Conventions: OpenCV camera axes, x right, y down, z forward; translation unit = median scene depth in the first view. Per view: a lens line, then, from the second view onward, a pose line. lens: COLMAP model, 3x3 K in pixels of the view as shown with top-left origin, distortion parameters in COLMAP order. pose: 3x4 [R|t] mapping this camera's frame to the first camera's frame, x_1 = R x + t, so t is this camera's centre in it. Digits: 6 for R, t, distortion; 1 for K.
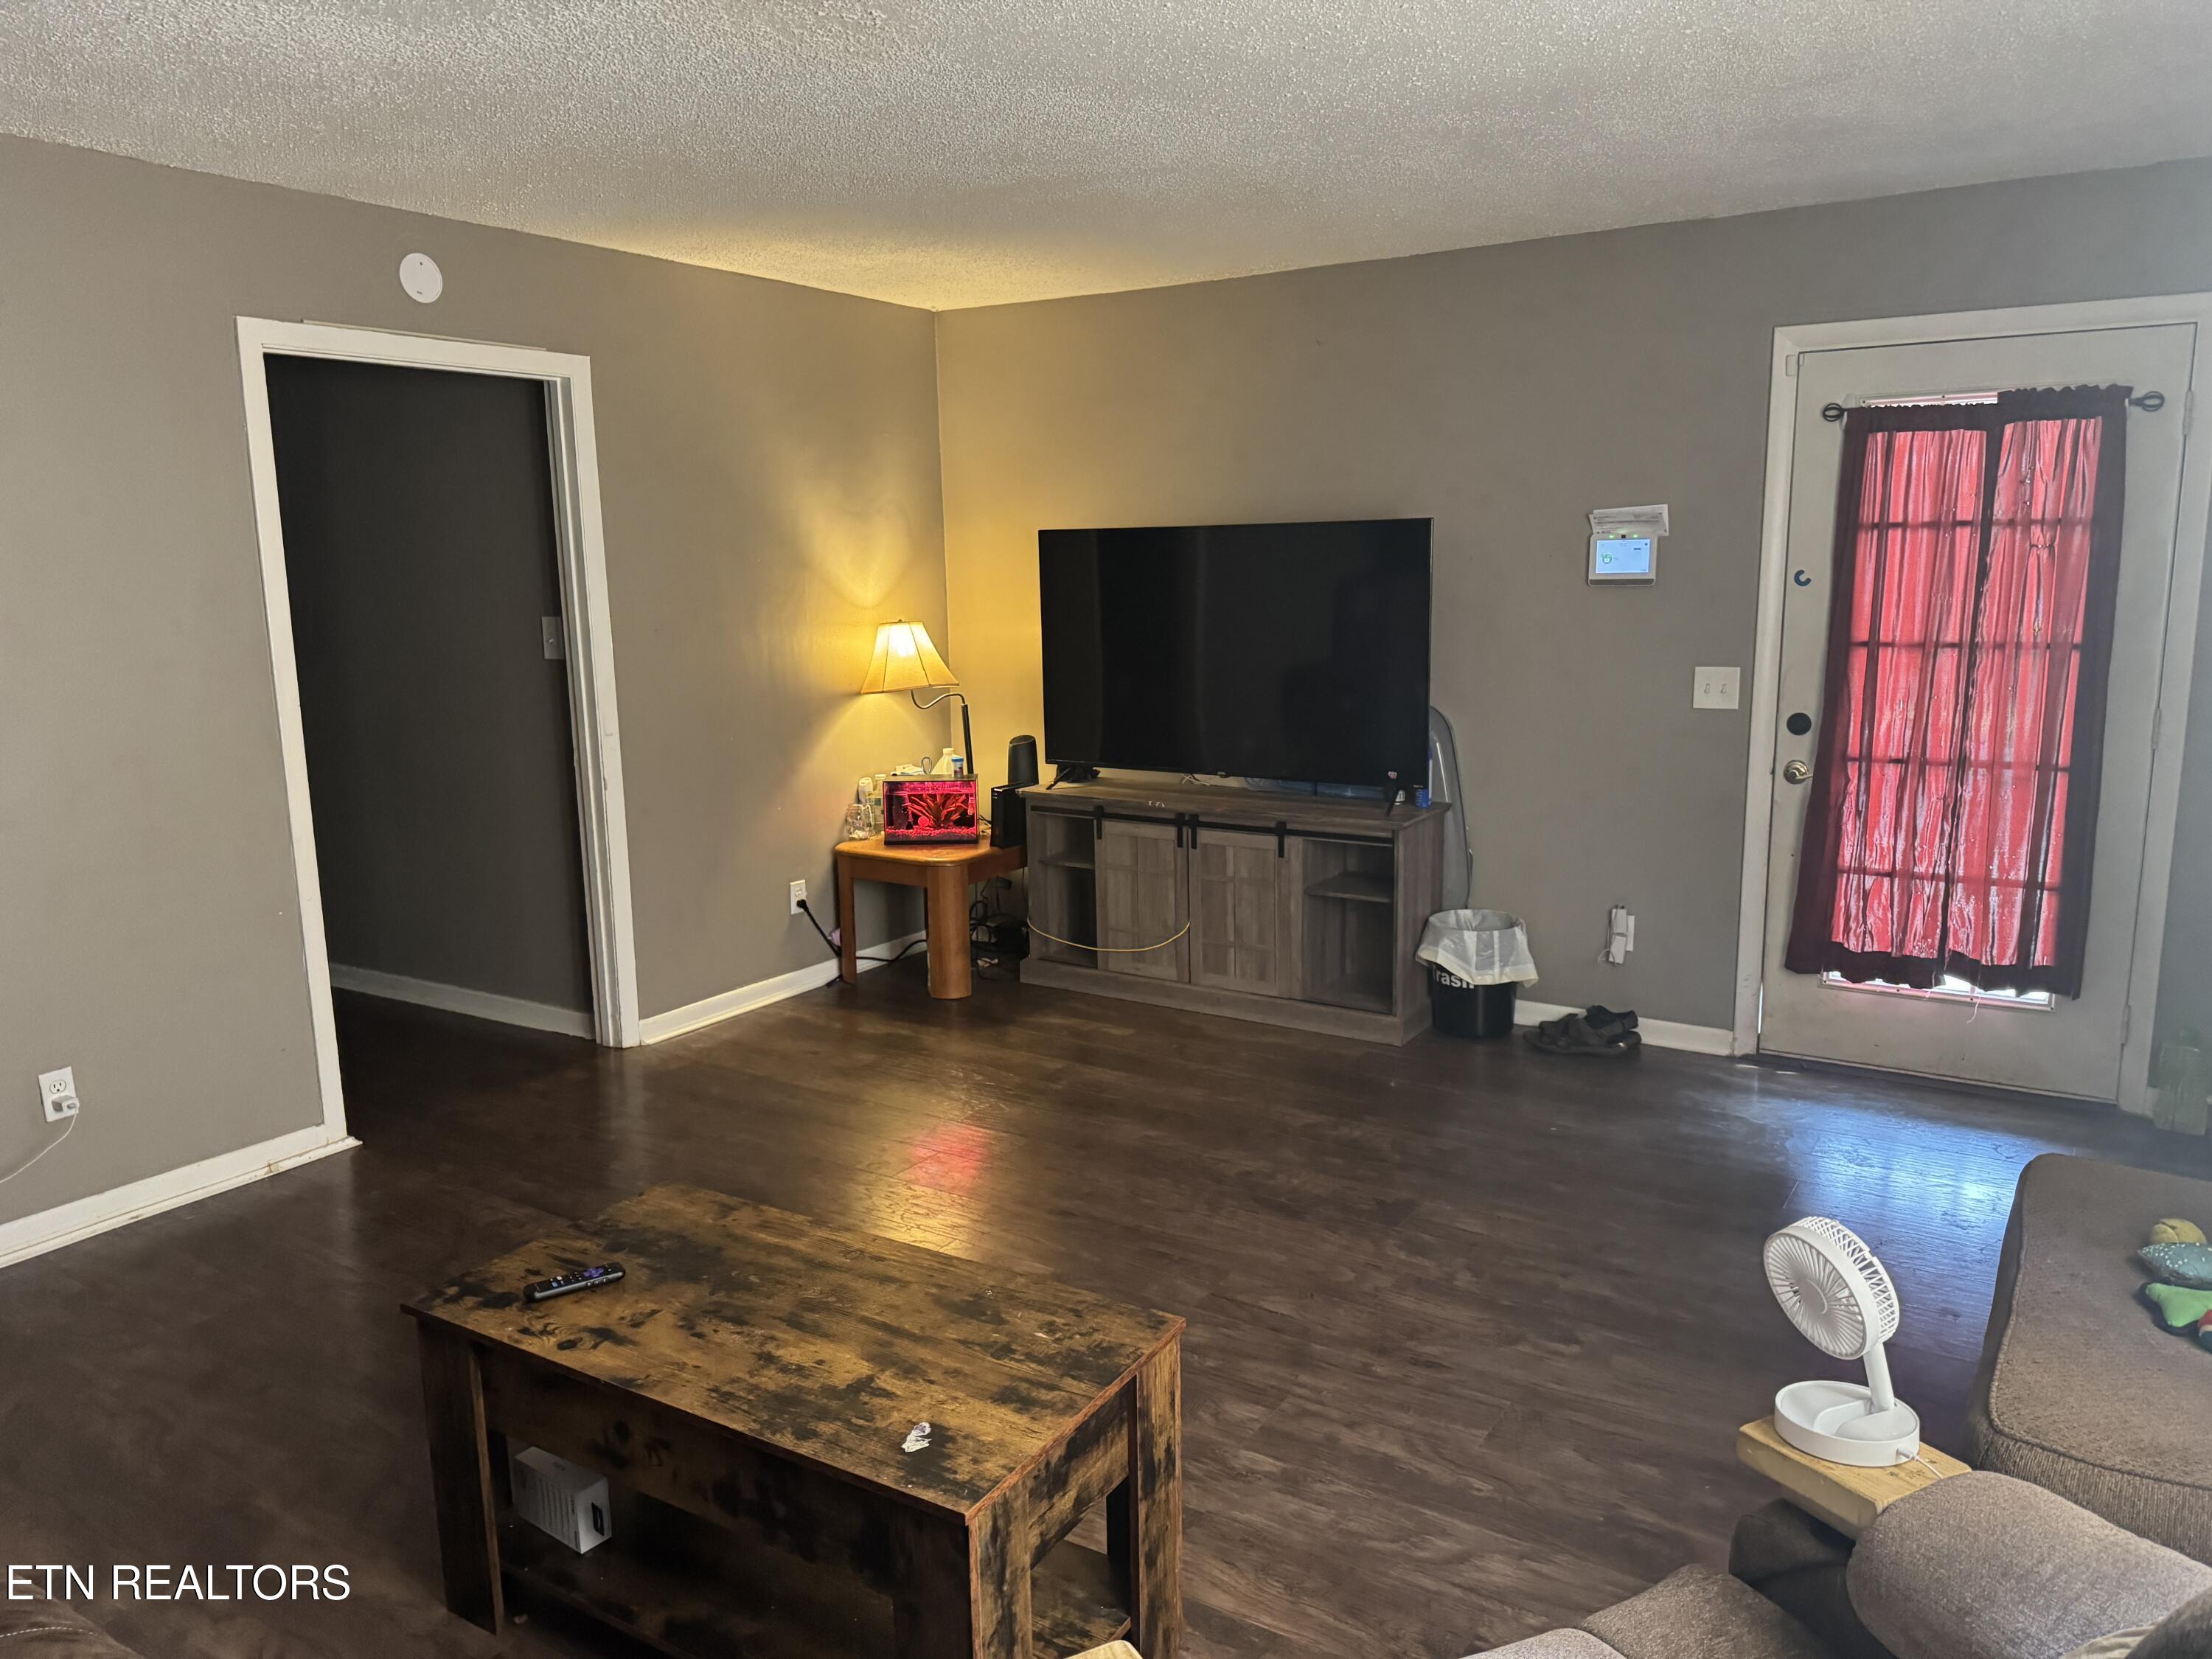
lens RADIAL K [[1556.1, 0, 1111.1], [0, 1556.1, 848.5], [0, 0, 1]] dist [0.077683, -0.078841]
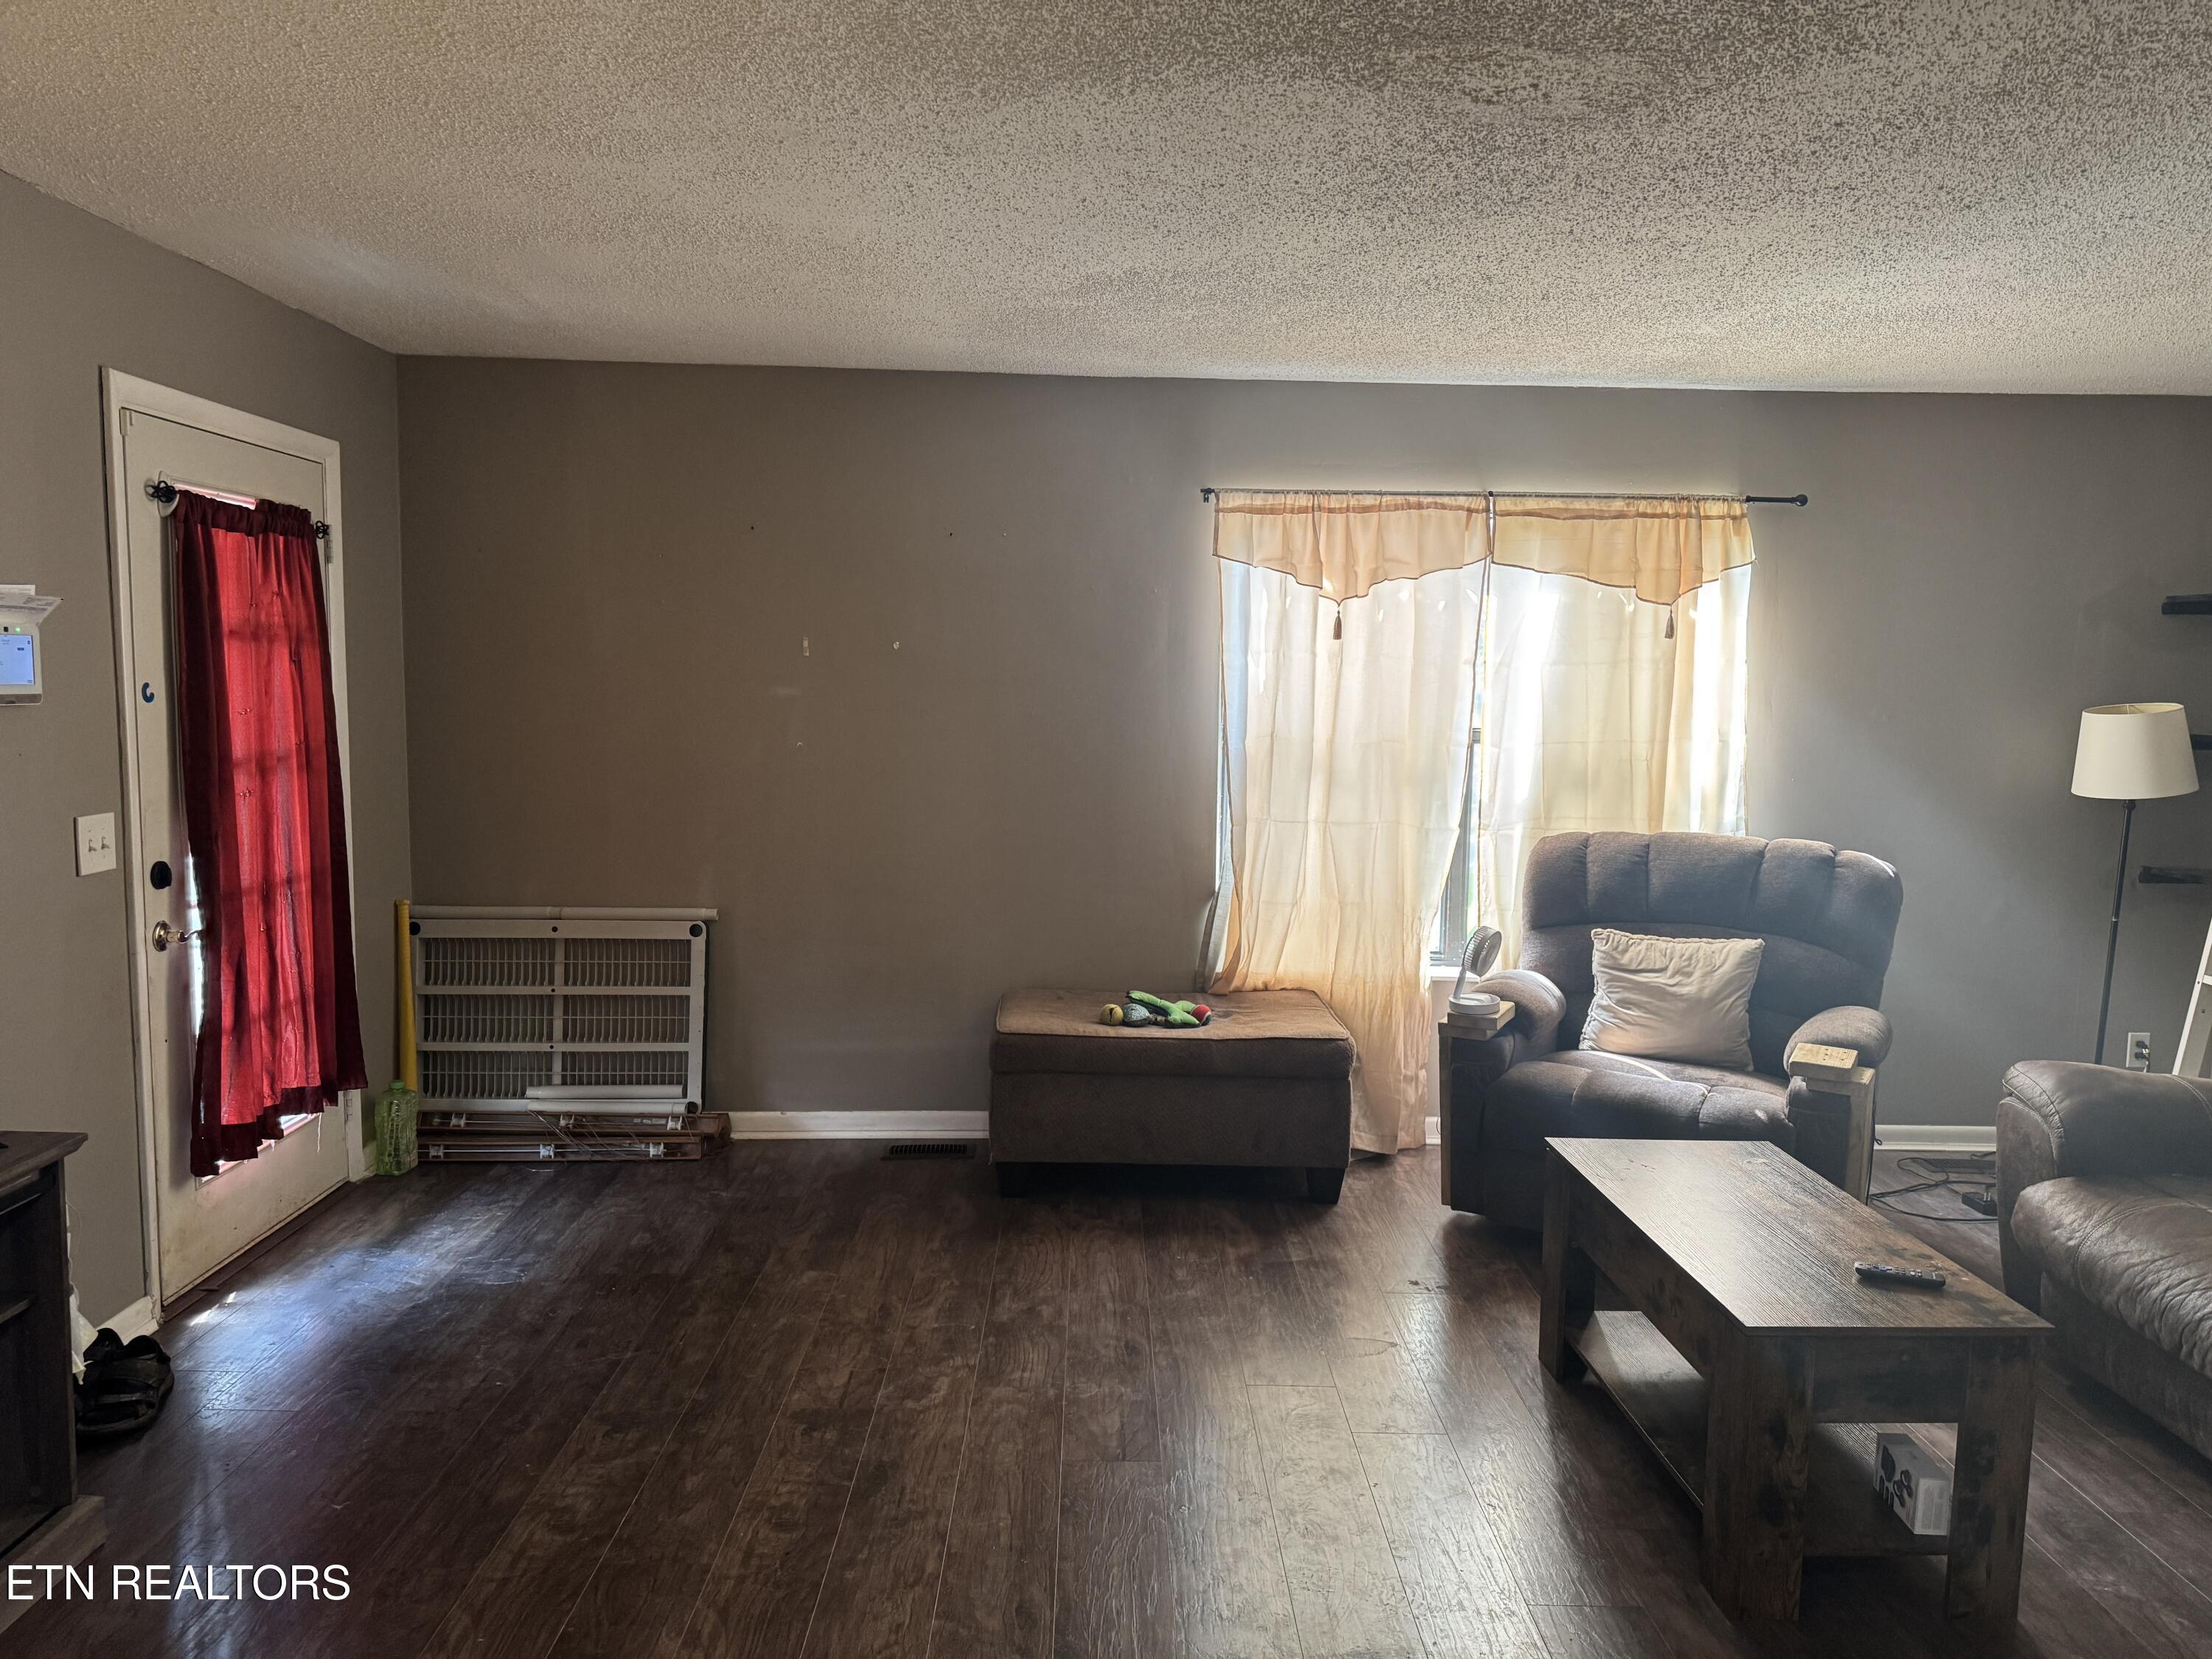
lens RADIAL K [[1556.1, 0, 1106.8], [0, 1556.1, 826.2], [0, 0, 1]] dist [0.077683, -0.078841]
pose [[-0.564291, -0.074062, 0.822247, -0.468839], [0.141461, 0.972564, 0.184684, -0.176705], [-0.813366, 0.220532, -0.538332, 1.004309]]
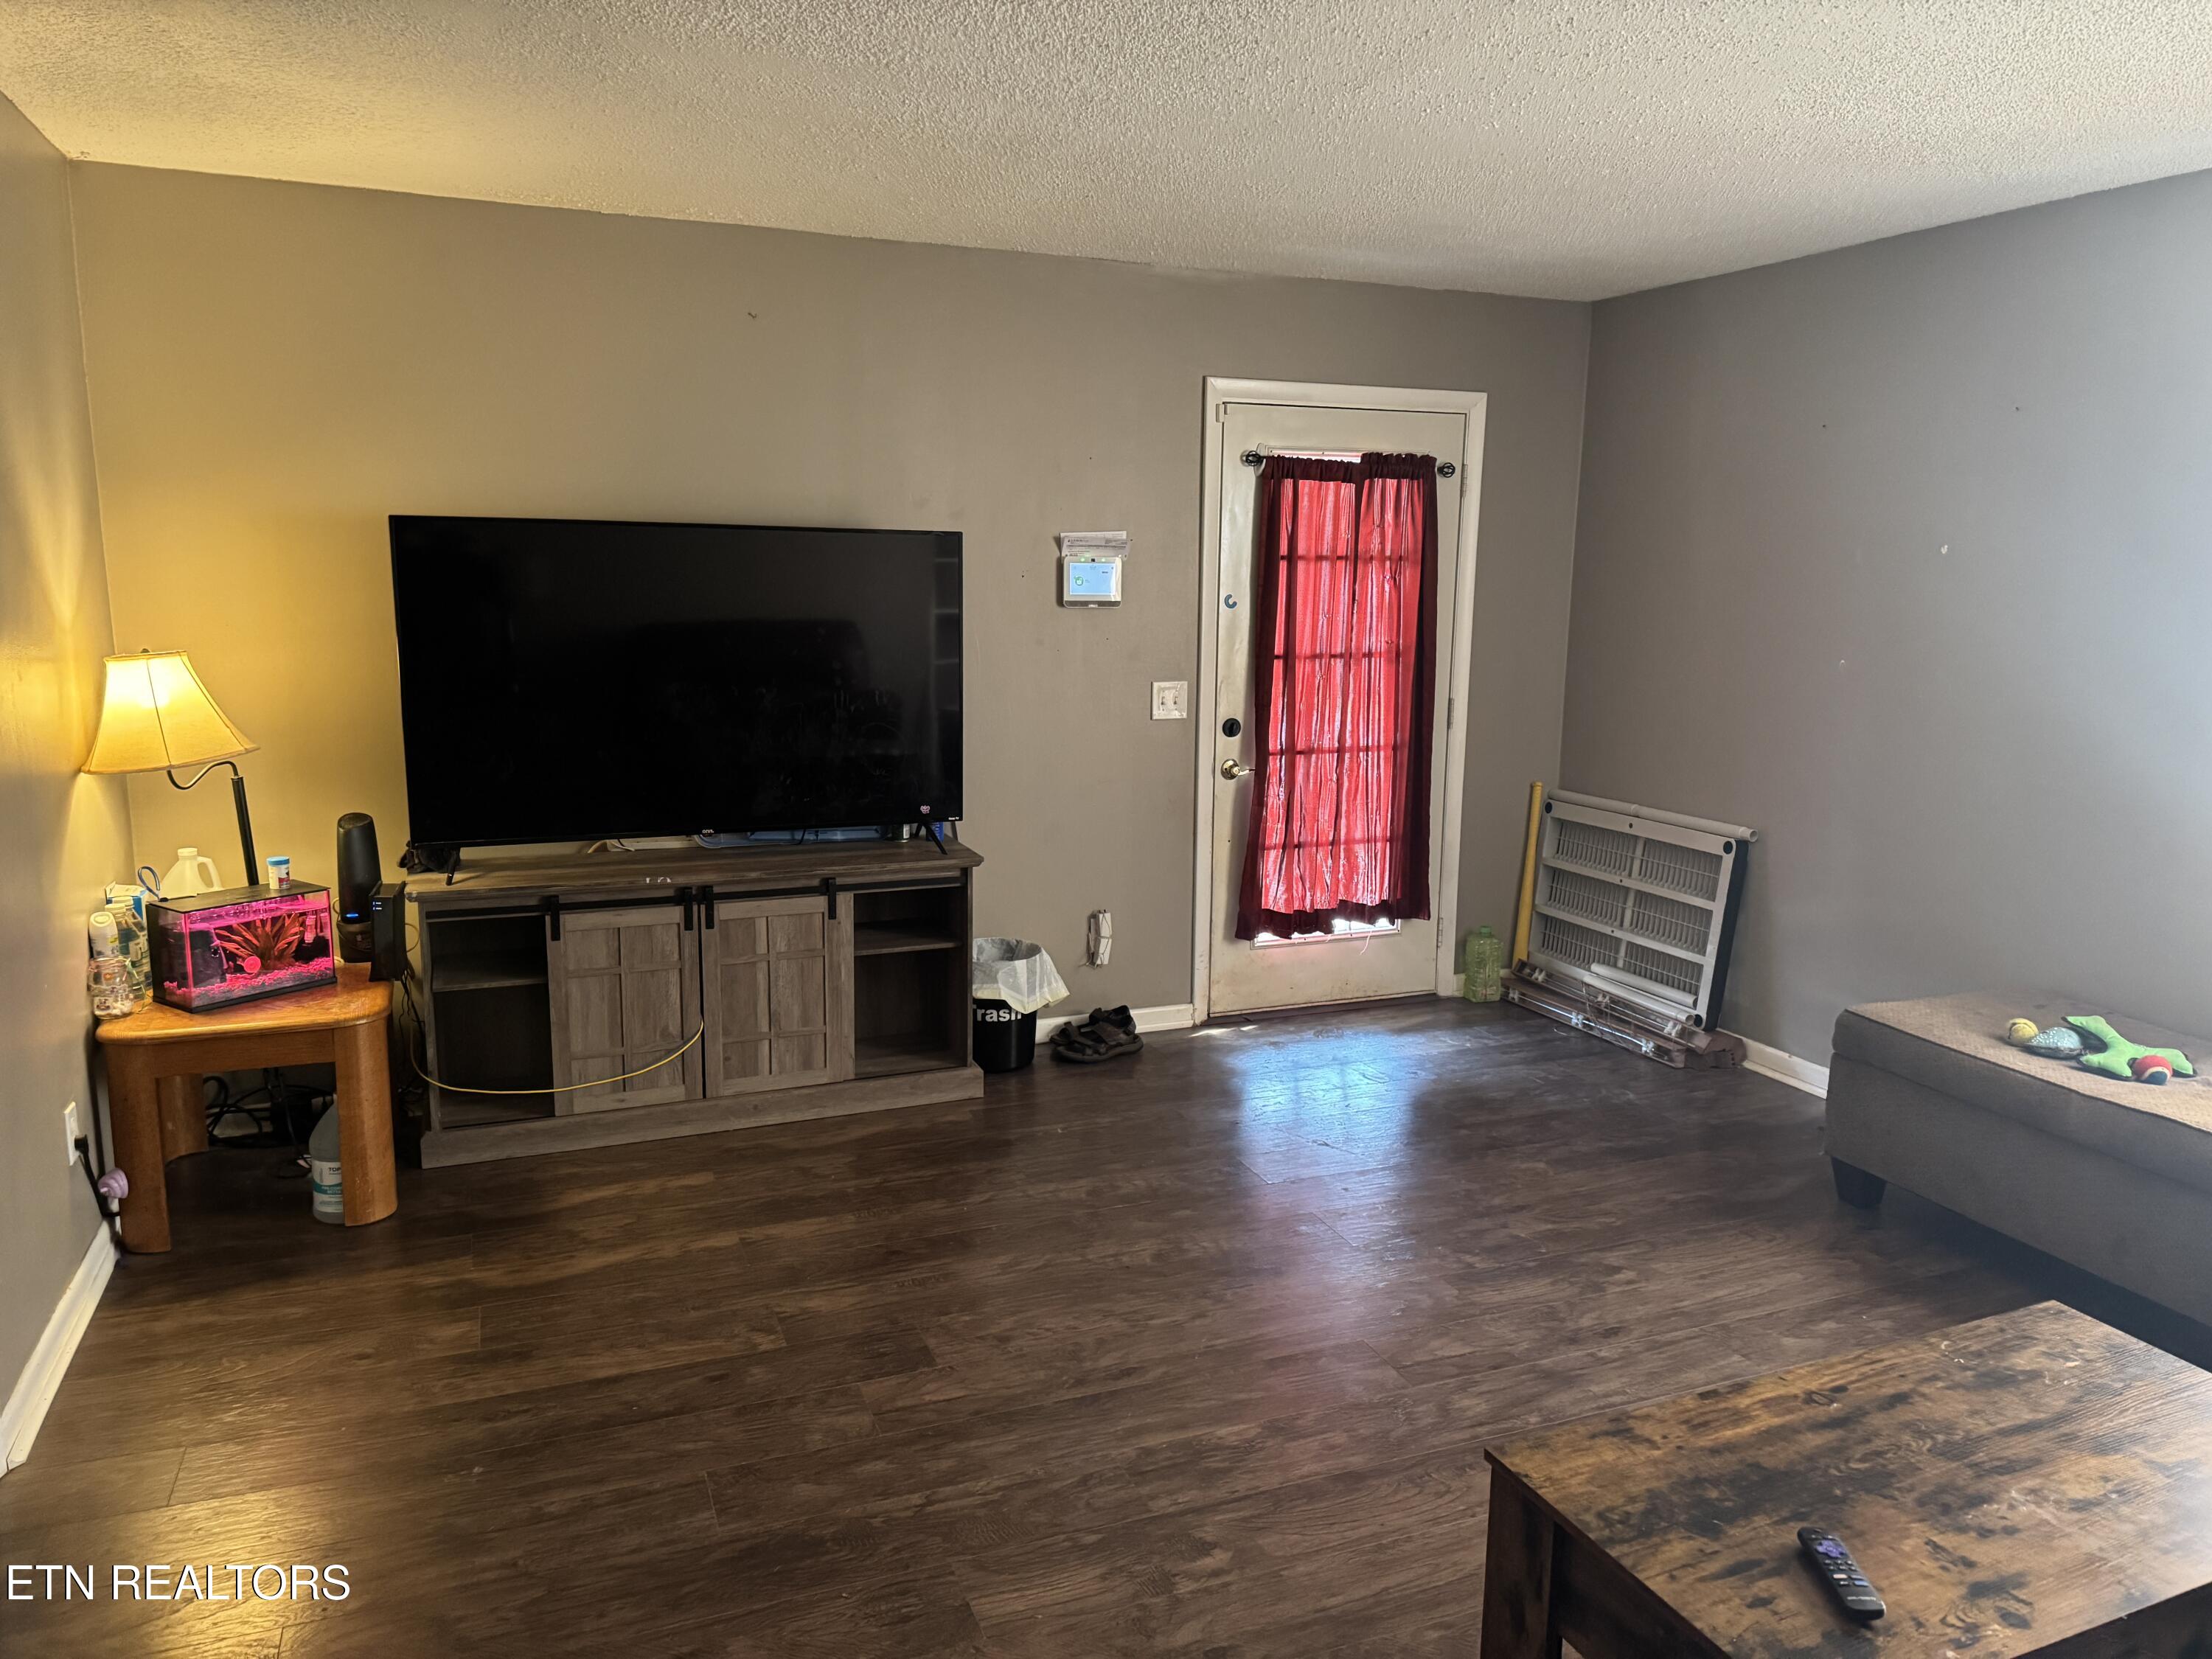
lens RADIAL K [[1556.1, 0, 1134.6], [0, 1556.1, 839.2], [0, 0, 1]] dist [0.077683, -0.078841]
pose [[0.563810, -0.123036, 0.816689, -0.527528], [0.130368, 0.989703, 0.059100, -0.071808], [-0.815550, 0.073149, 0.574044, 0.399179]]
